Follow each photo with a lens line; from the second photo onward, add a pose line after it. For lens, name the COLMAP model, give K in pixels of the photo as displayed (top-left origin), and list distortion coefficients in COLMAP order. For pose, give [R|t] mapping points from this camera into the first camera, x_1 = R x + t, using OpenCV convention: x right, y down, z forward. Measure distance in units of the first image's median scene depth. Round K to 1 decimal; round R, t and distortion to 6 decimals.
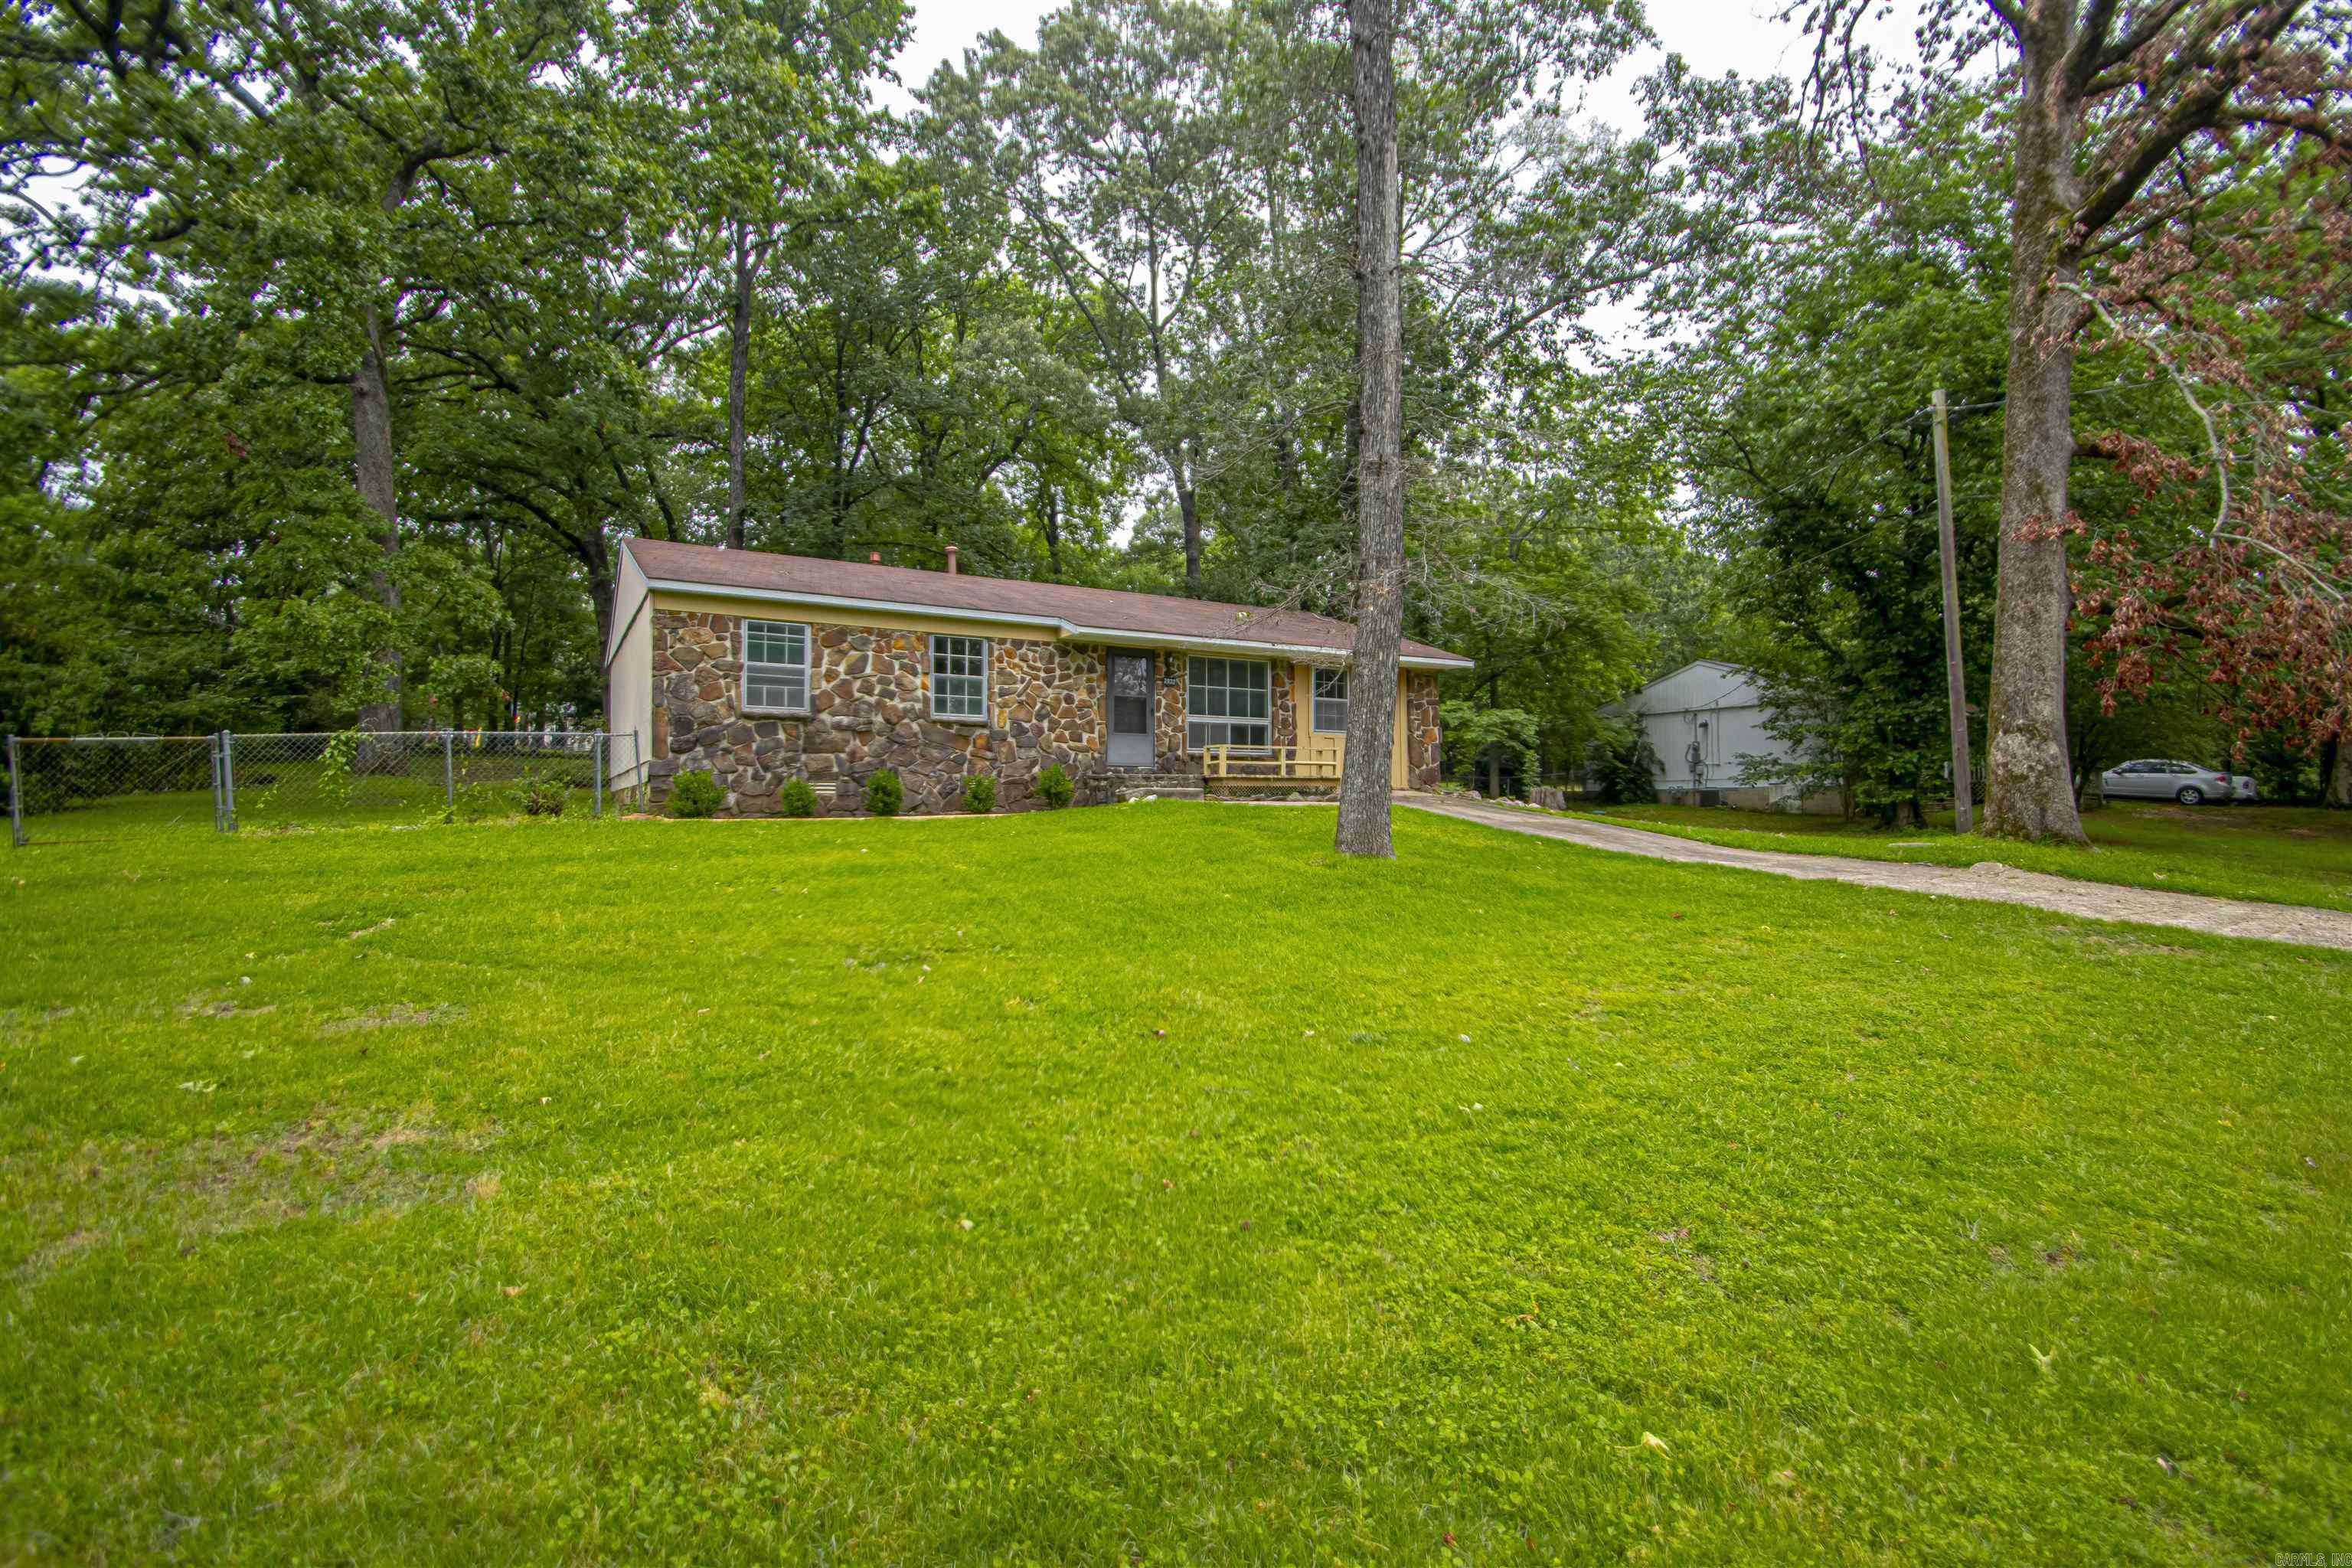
lens RADIAL K [[1095.2, 0, 1173.9], [0, 1095.2, 778.2], [0, 0, 1]] dist [-0.001612, -0.000819]
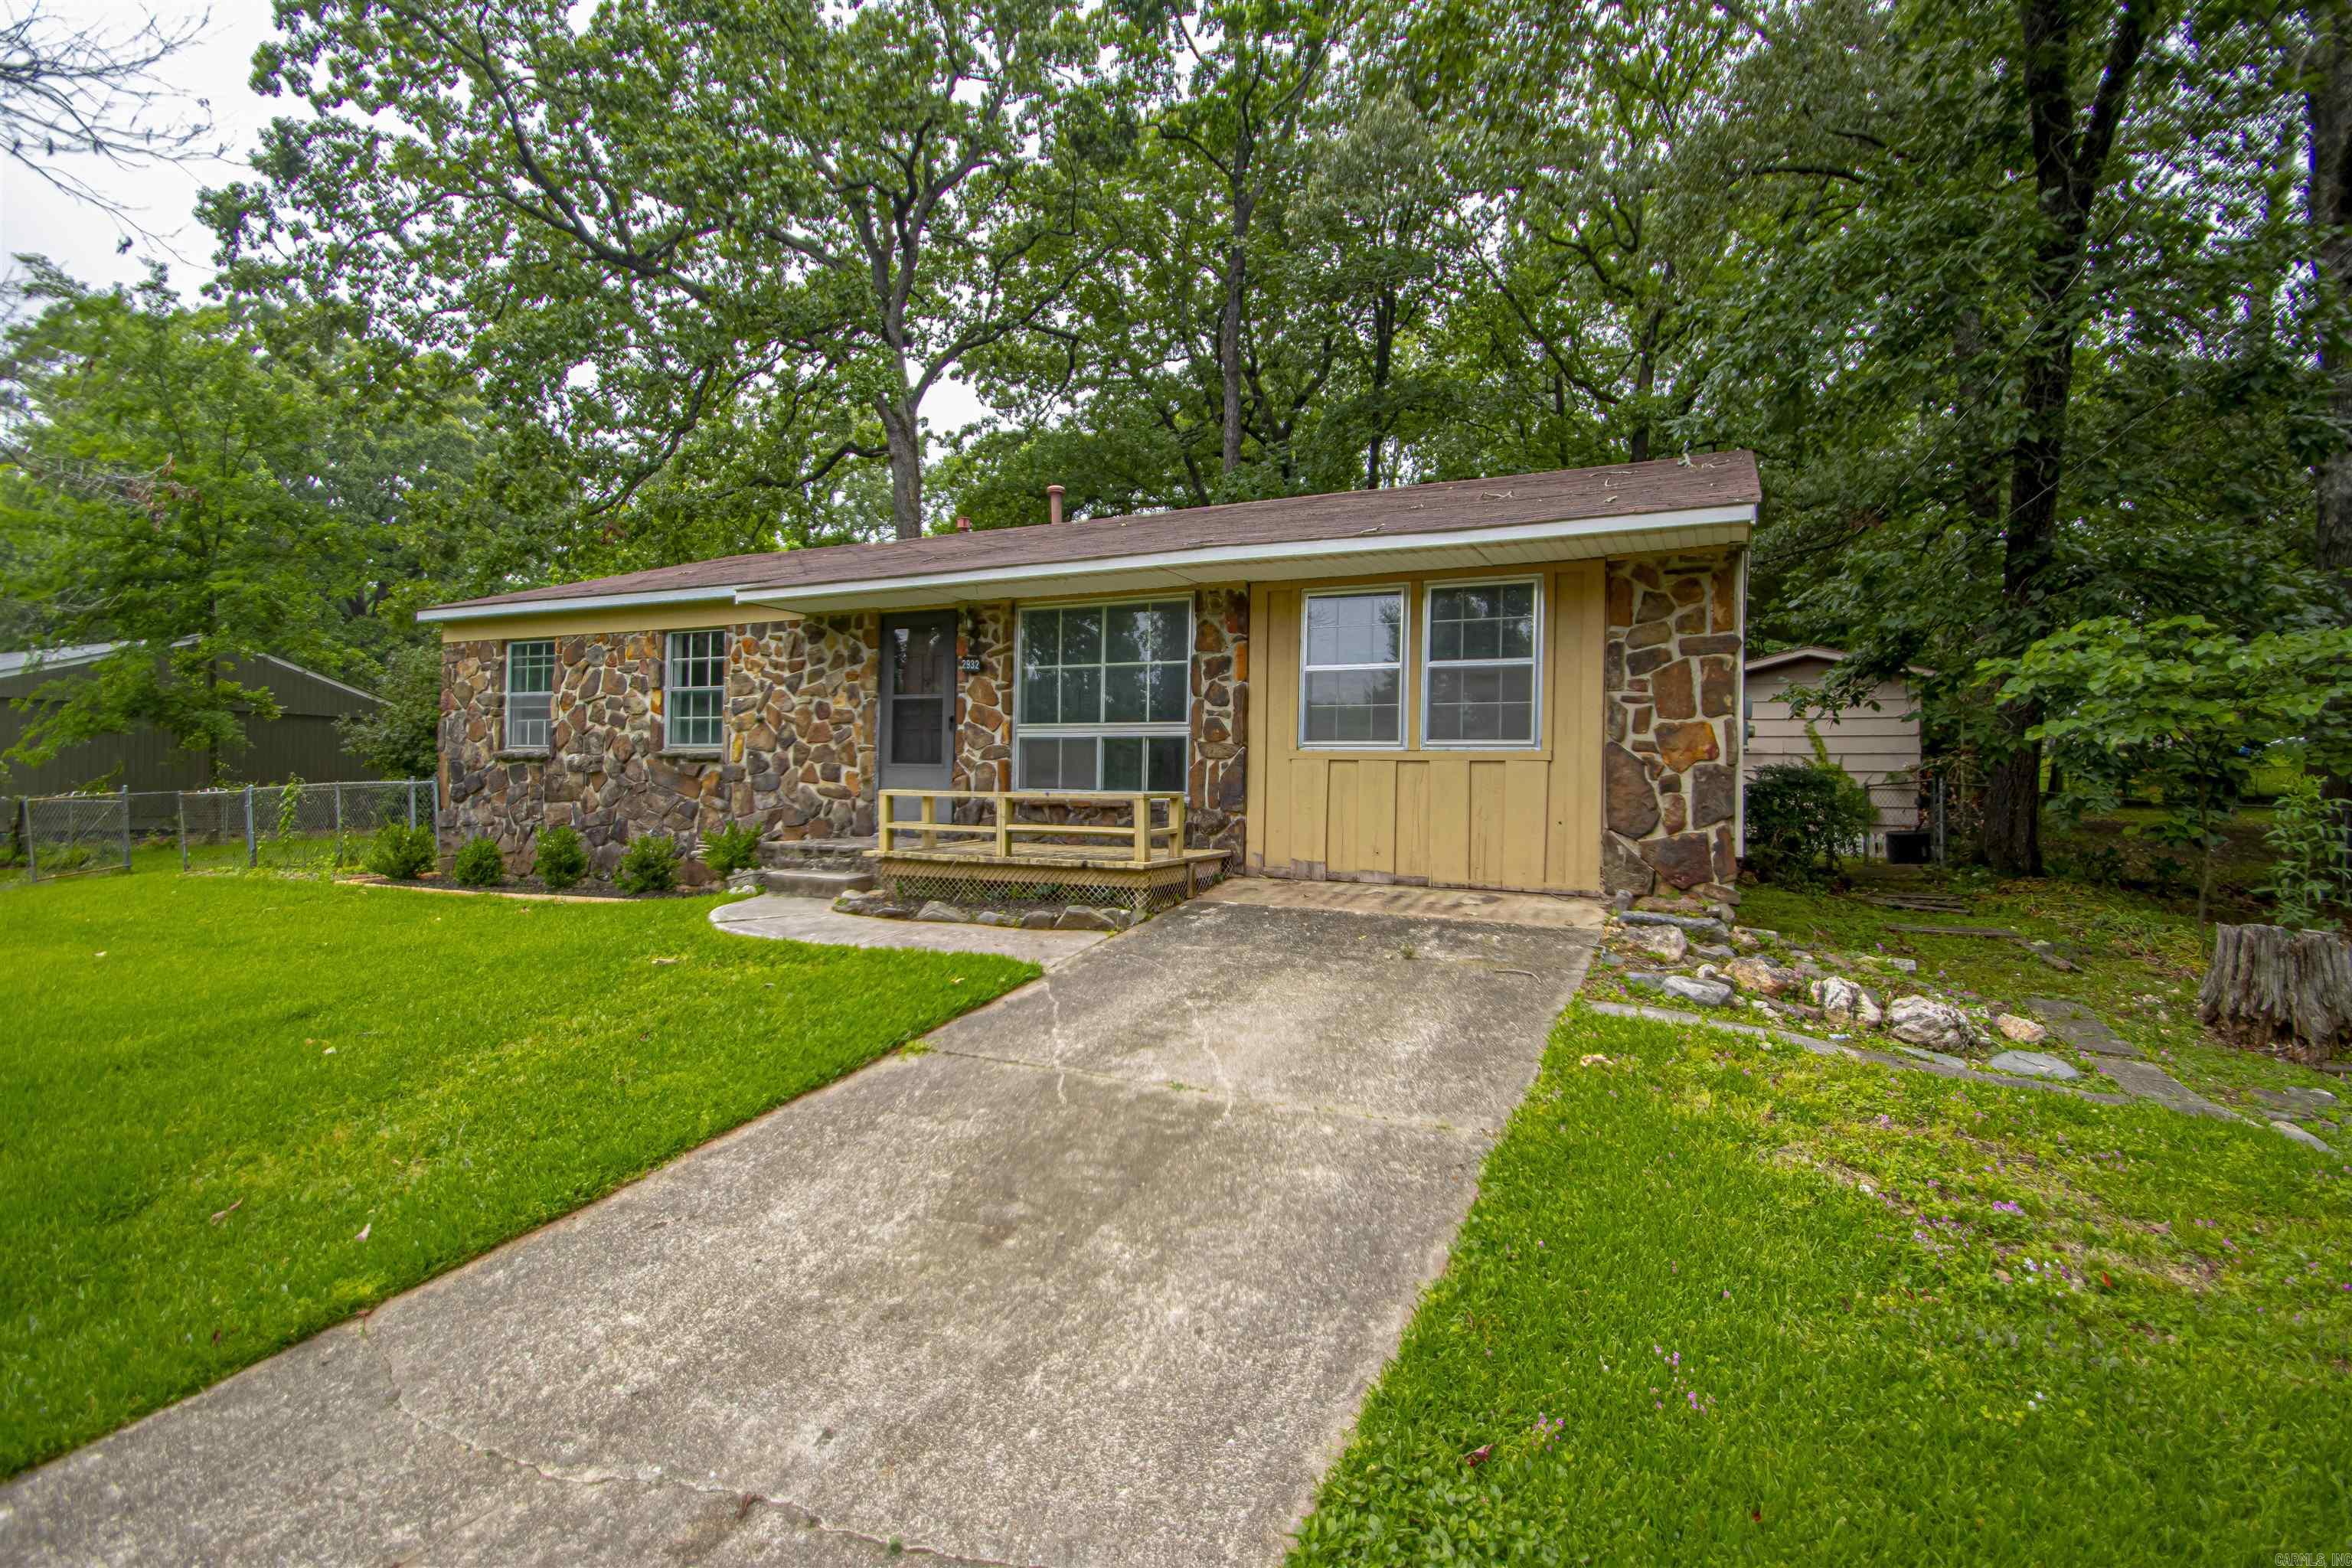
lens RADIAL K [[1120.3, 0, 1176.0], [0, 1120.3, 784.0], [0, 0, 1]] dist [-0.000810, 0.000025]
pose [[0.559525, 0.005805, -0.828793, 0.560632], [0.004677, 0.999937, 0.010161, -0.039462], [0.828800, -0.009562, 0.559463, 0.868007]]
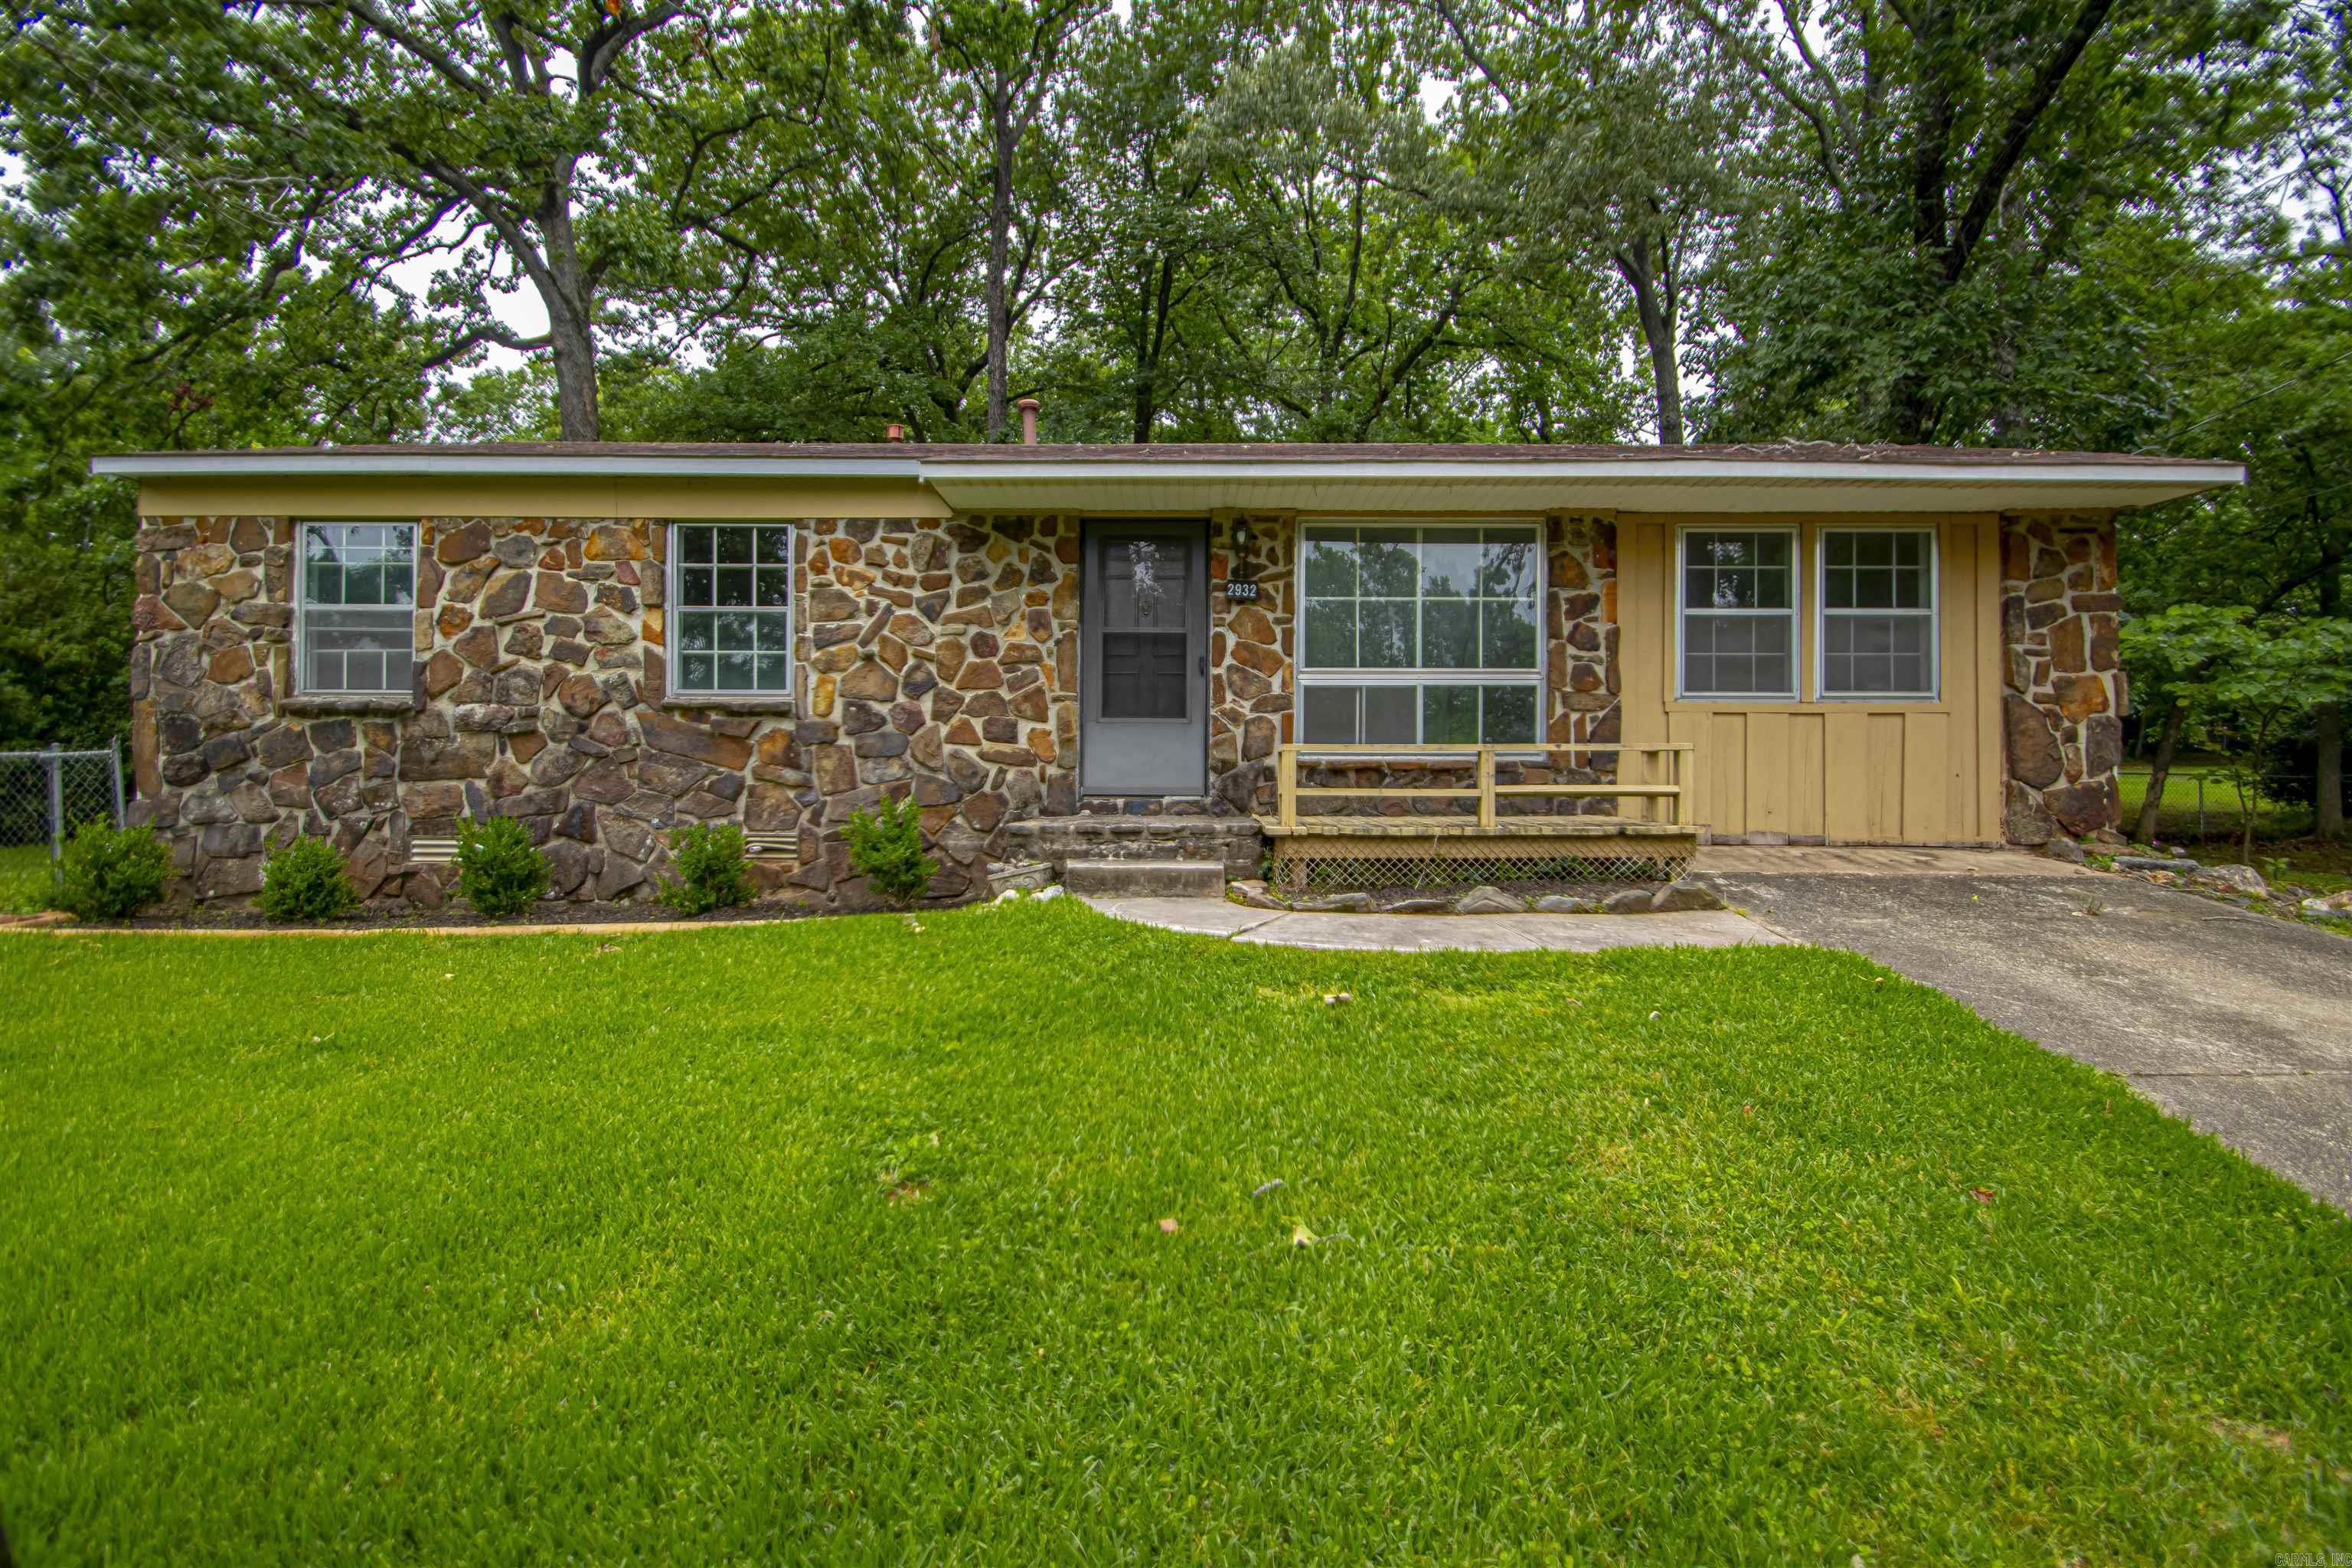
lens RADIAL K [[1096.8, 0, 1185.7], [0, 1096.8, 781.6], [0, 0, 1]] dist [0.014537, -0.018209]
pose [[0.863682, 0.000665, -0.504036, 0.208871], [0.009740, 0.999790, 0.018010, -0.026204], [0.503943, -0.020465, 0.863495, 0.701721]]
